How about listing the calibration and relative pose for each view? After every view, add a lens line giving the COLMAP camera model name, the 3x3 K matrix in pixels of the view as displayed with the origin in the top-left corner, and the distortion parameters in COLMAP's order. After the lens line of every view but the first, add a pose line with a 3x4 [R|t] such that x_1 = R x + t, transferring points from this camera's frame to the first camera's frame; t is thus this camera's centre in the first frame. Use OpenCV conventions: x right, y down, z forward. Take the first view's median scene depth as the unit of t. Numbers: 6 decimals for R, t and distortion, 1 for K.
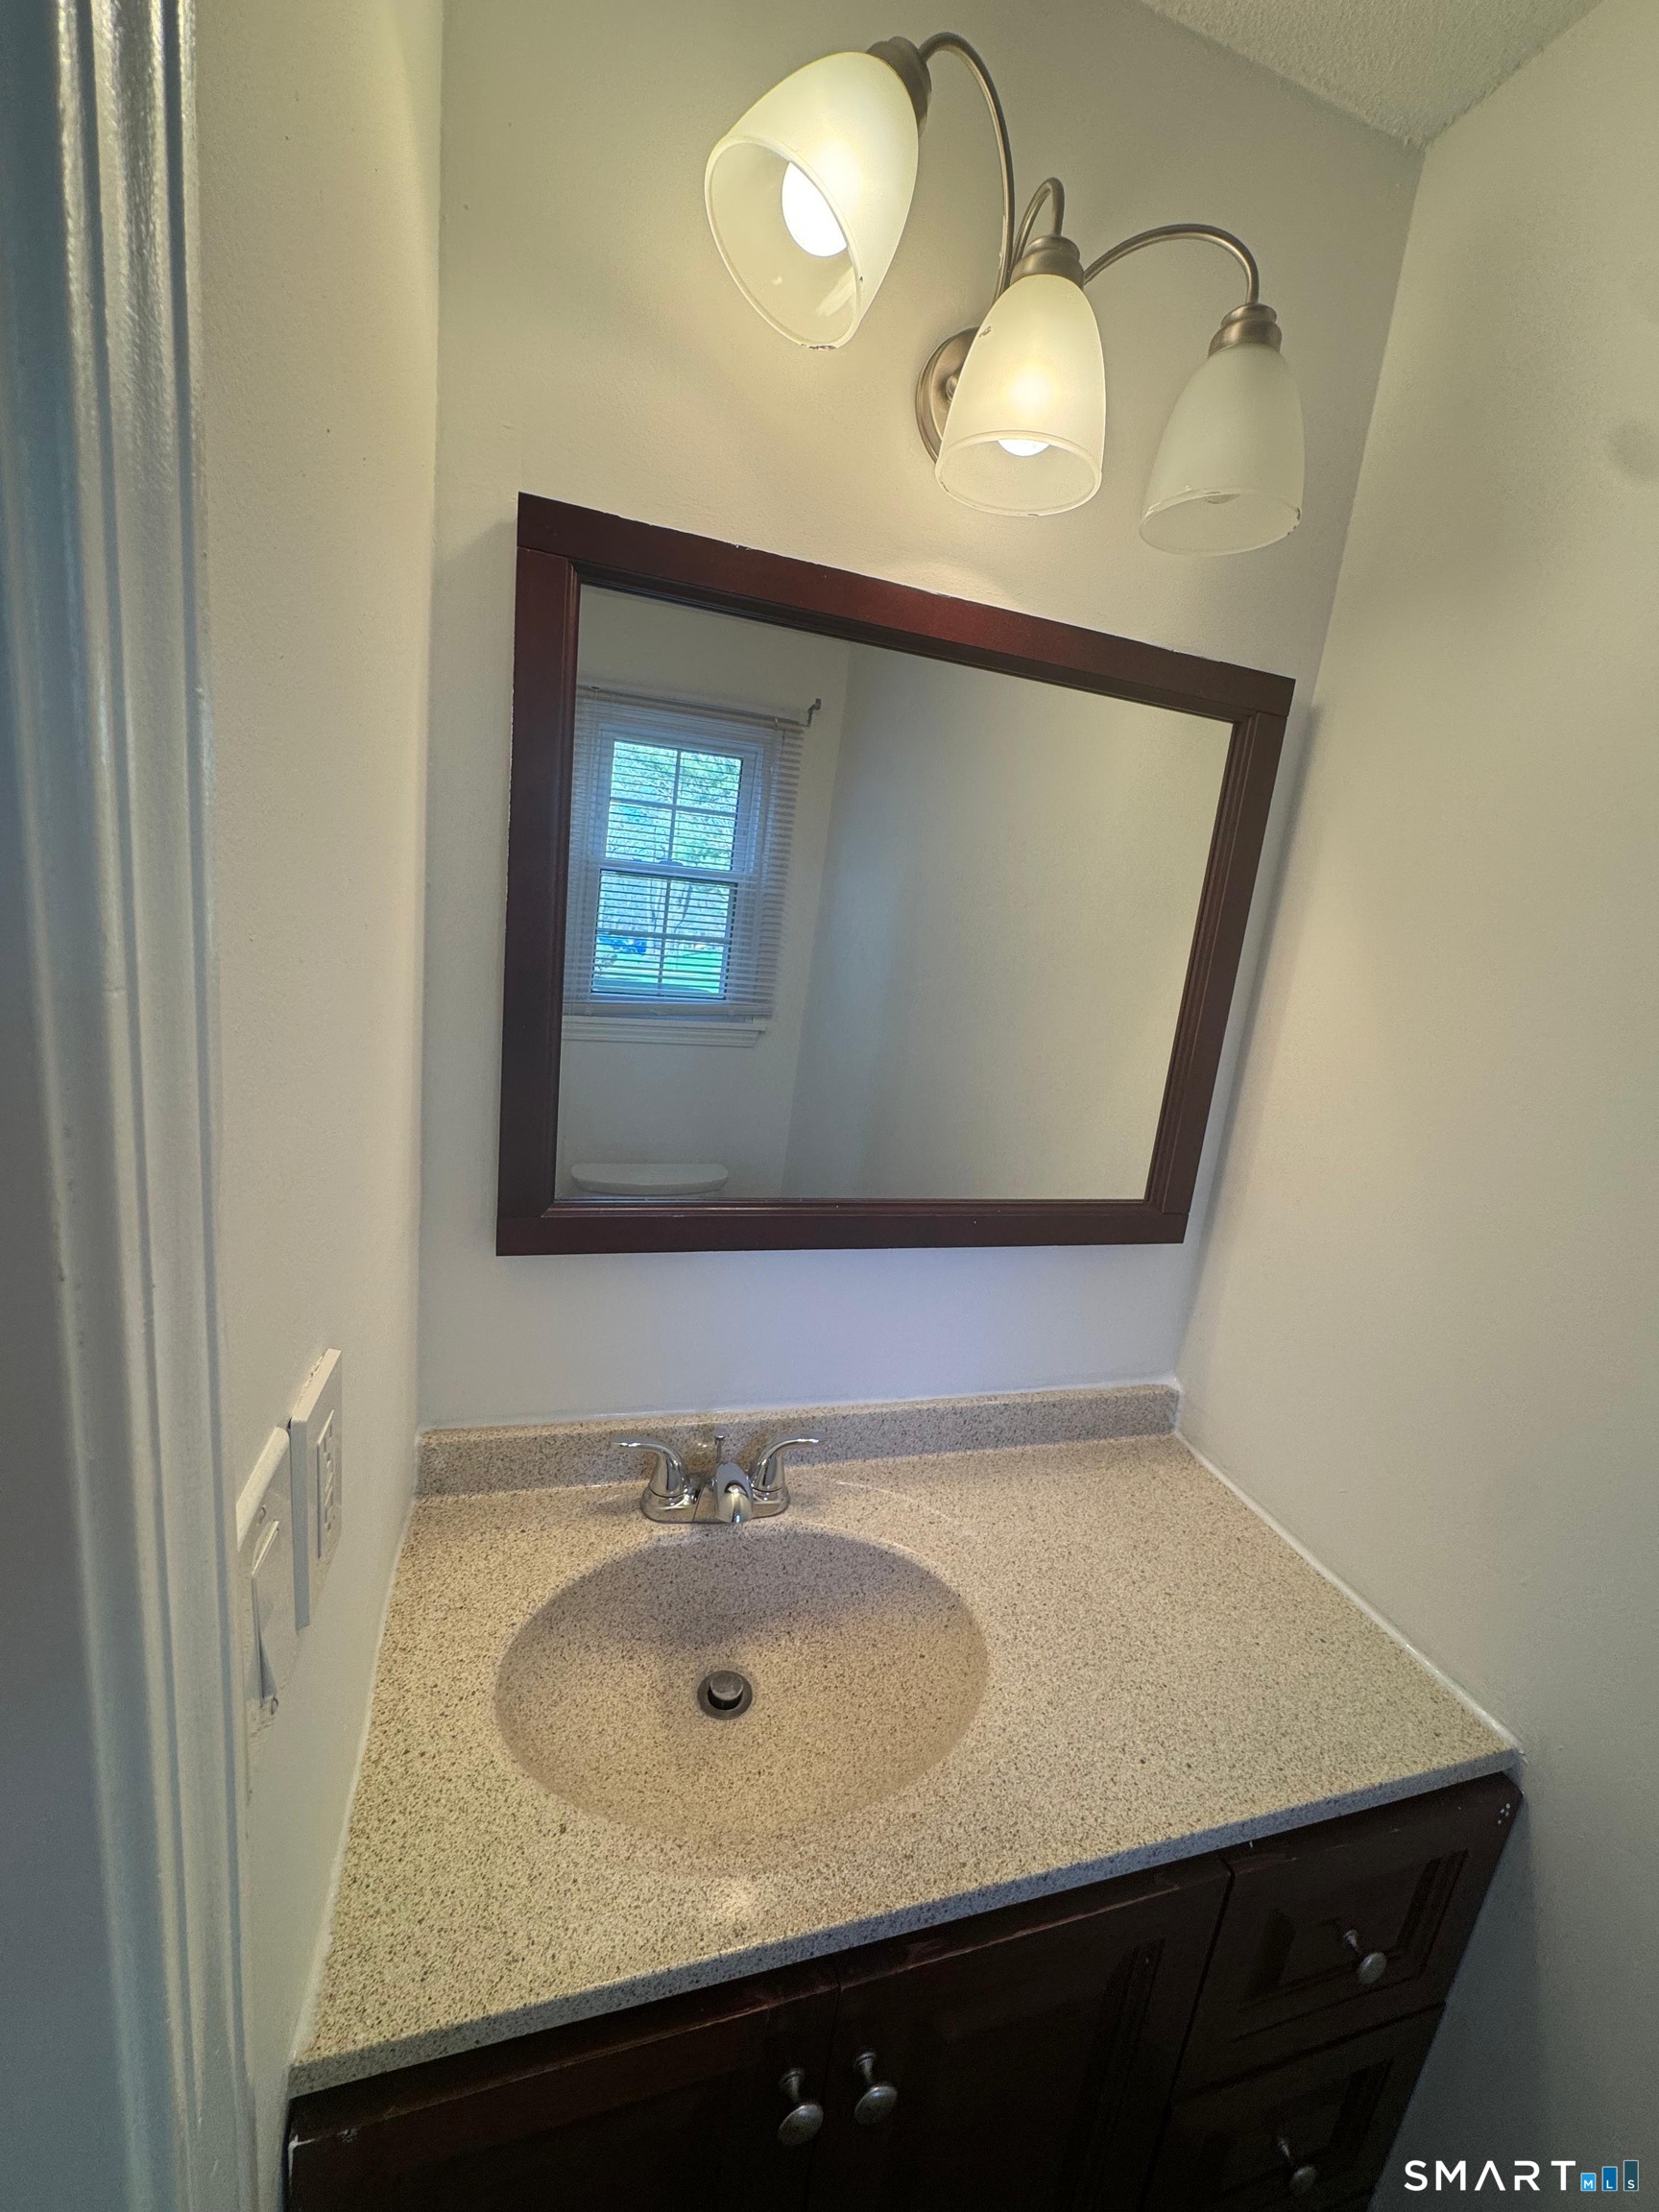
lens RADIAL K [[888.5, 0, 836.8], [0, 888.5, 1103.6], [0, 0, 1]] dist [-0.005036, 0.001219]
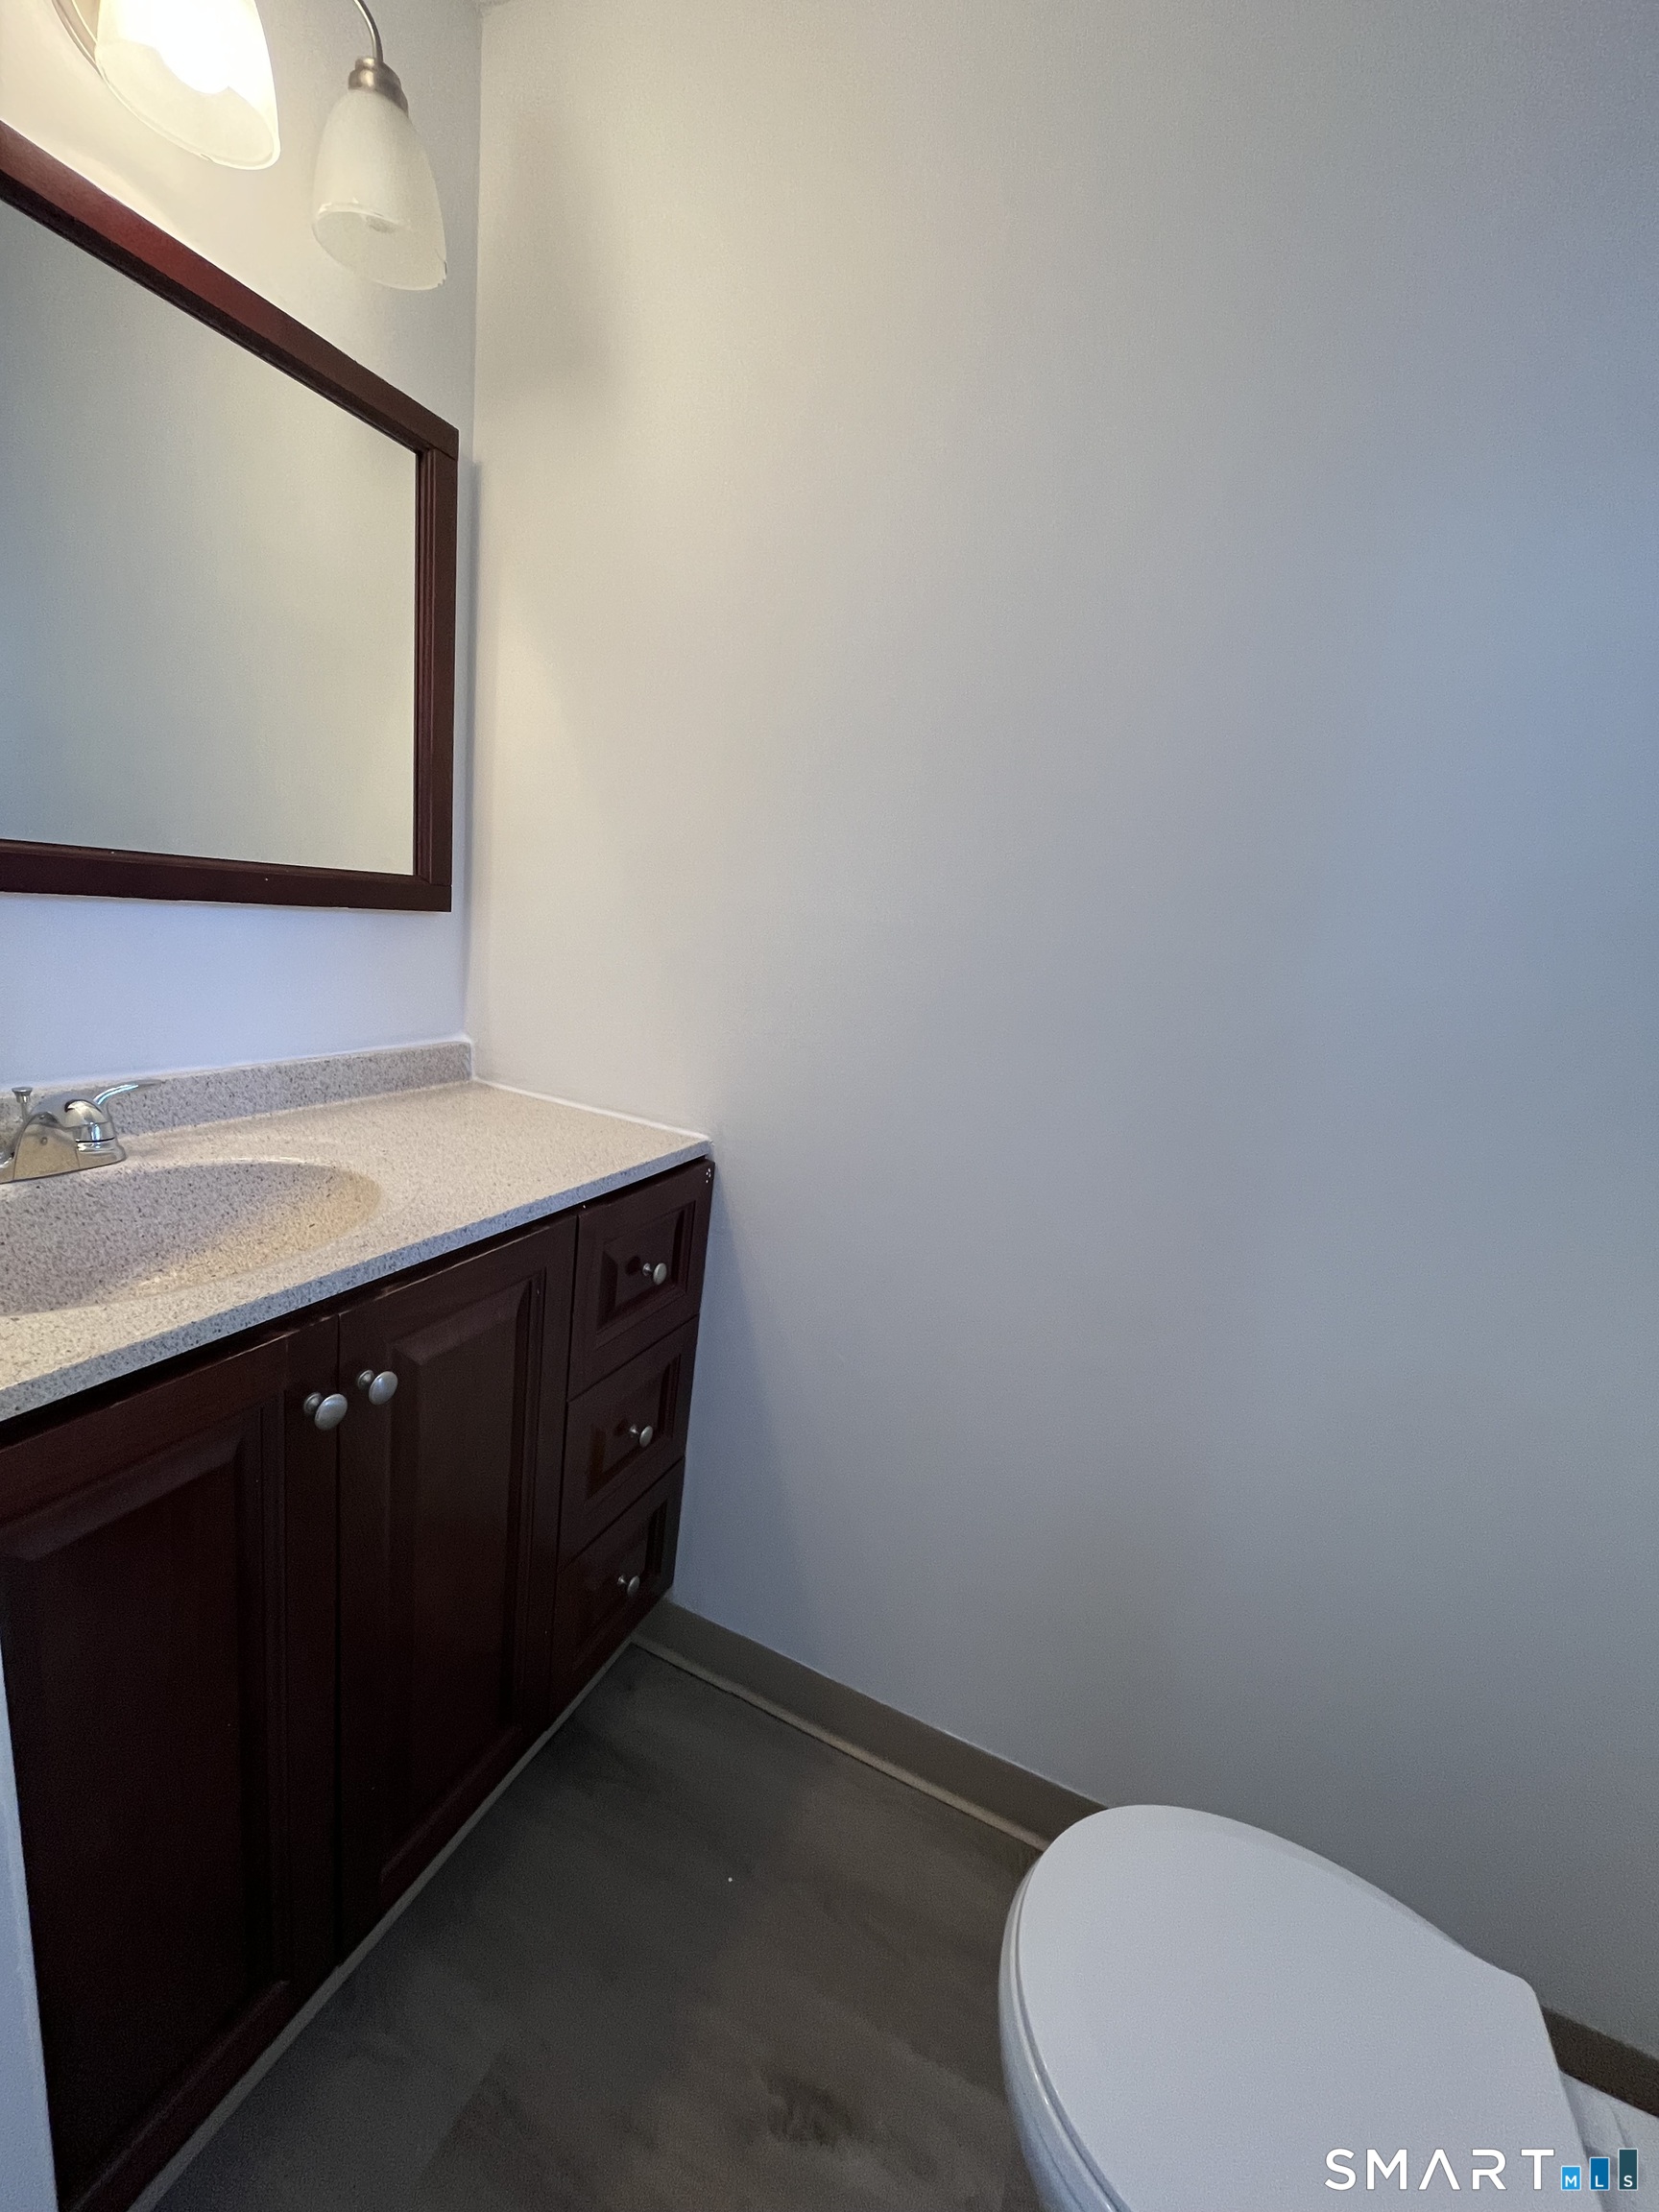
lens RADIAL K [[896.0, 0, 824.6], [0, 896.0, 1100.1], [0, 0, 1]] dist [-0.000669, -0.000185]
pose [[0.666445, -0.195812, 0.719381, -0.252243], [0.126576, 0.980603, 0.149653, 0.349563], [-0.734731, -0.008679, 0.678303, -0.271626]]
